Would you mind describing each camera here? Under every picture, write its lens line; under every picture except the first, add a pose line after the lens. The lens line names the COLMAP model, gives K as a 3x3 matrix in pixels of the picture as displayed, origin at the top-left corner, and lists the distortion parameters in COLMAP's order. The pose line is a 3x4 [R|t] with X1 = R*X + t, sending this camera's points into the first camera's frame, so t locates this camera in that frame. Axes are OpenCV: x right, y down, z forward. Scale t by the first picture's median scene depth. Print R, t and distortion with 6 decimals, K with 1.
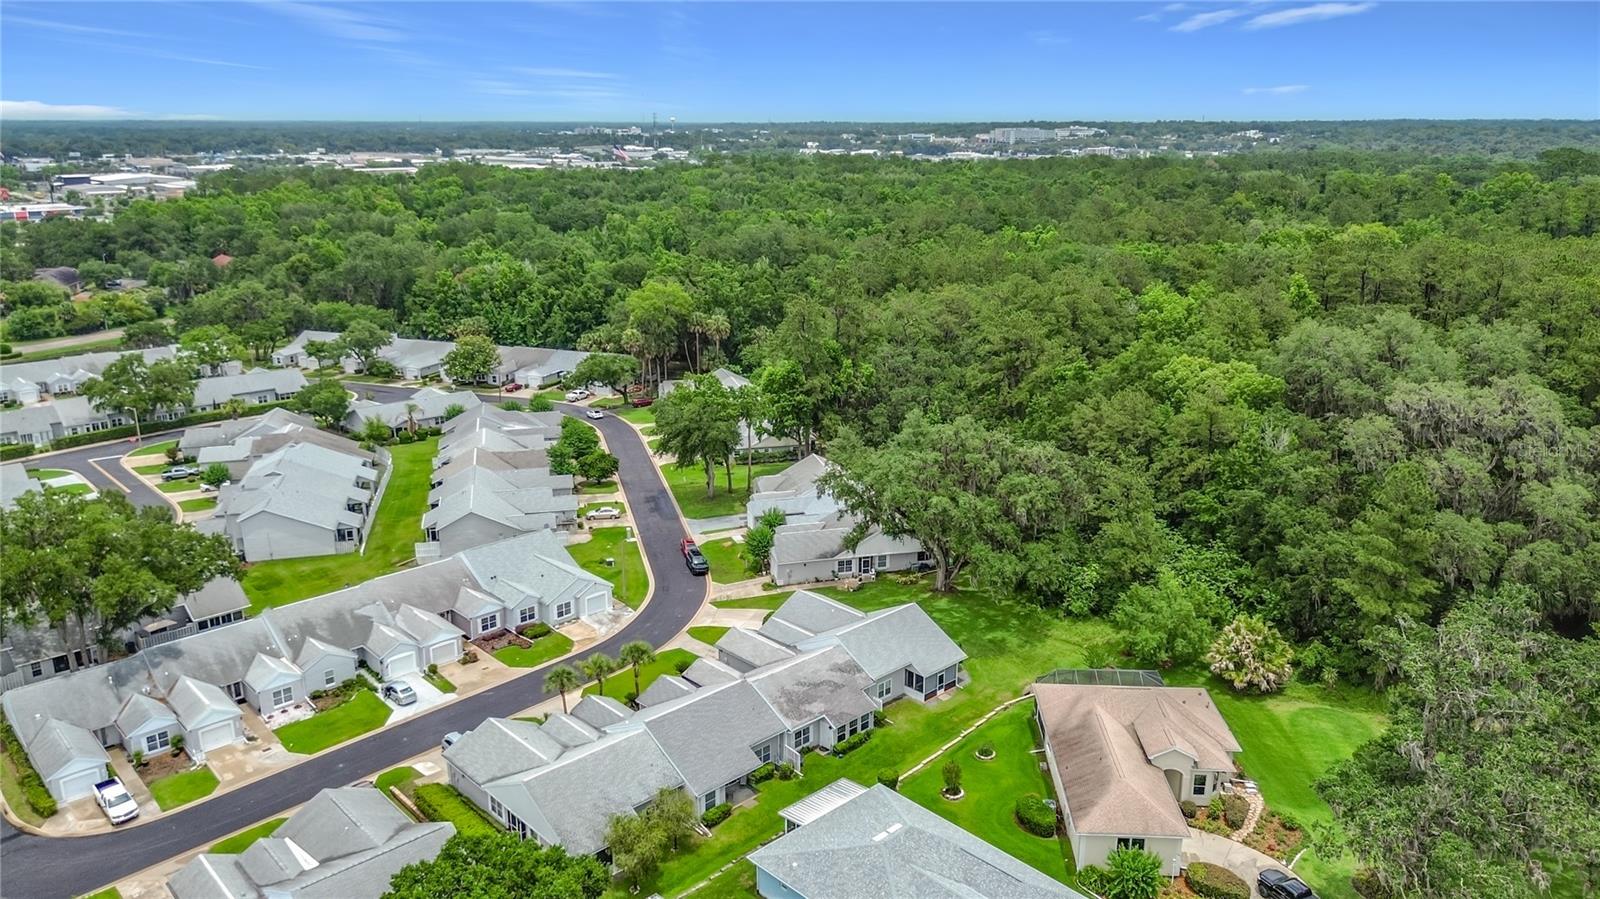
lens RADIAL K [[1151.2, 0, 814.8], [0, 1151.2, 454.4], [0, 0, 1]] dist [0.044032, -0.046733]
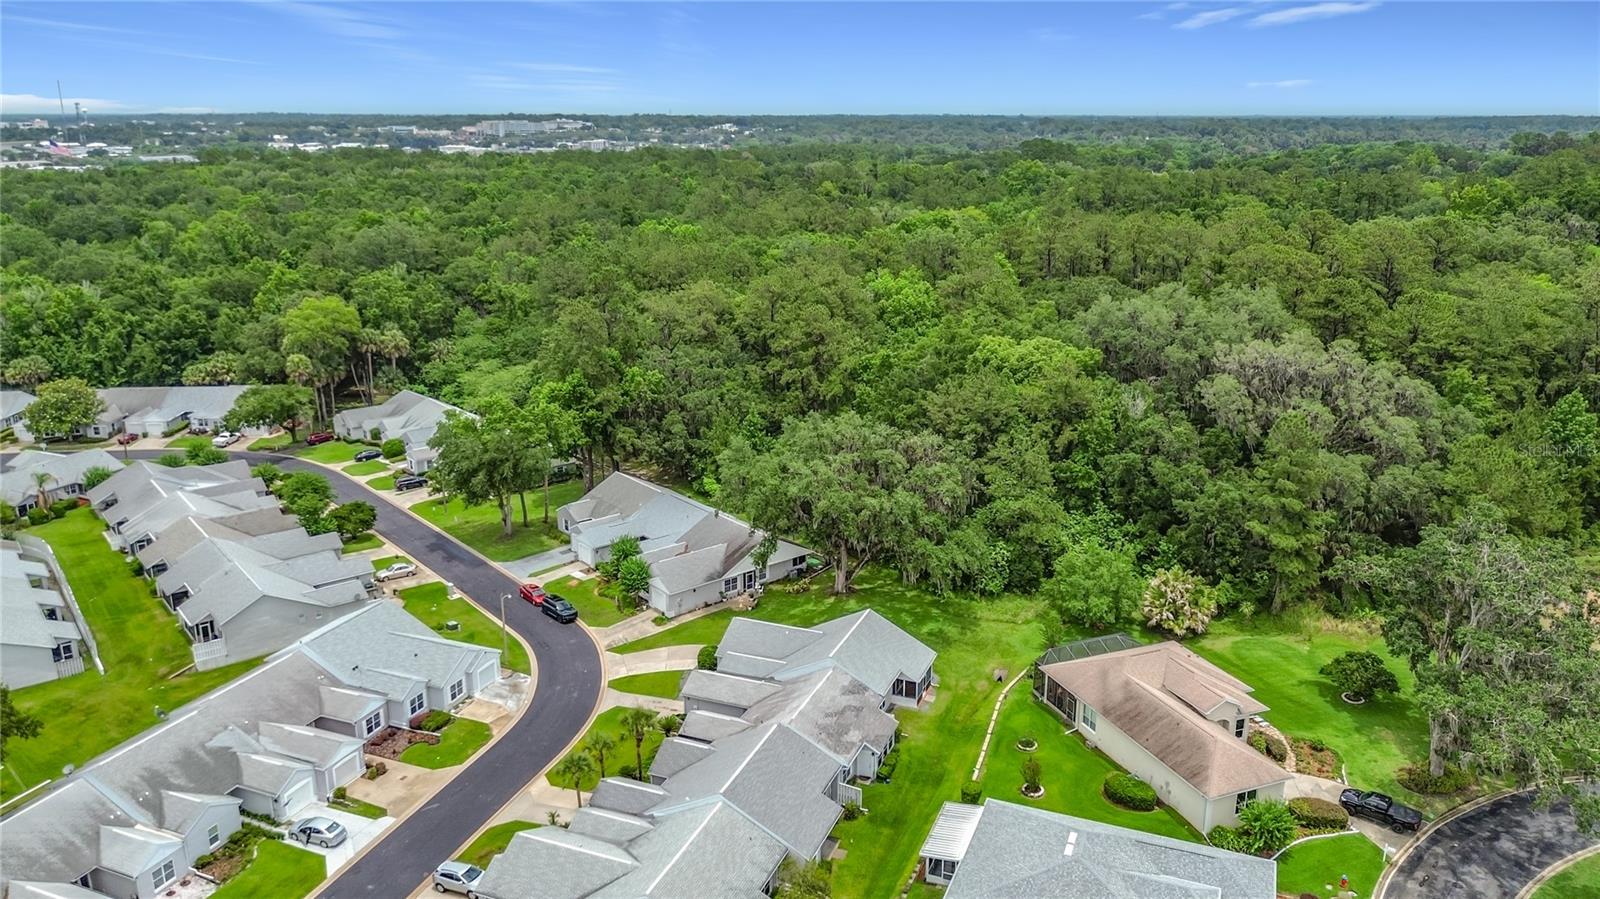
lens RADIAL K [[1151.2, 0, 828.8], [0, 1151.2, 443.6], [0, 0, 1]] dist [0.044032, -0.046733]
pose [[0.909956, -0.113472, 0.398878, -0.283032], [0.114637, 0.993185, 0.021019, -0.030336], [-0.398544, 0.026599, 0.916763, 0.108907]]
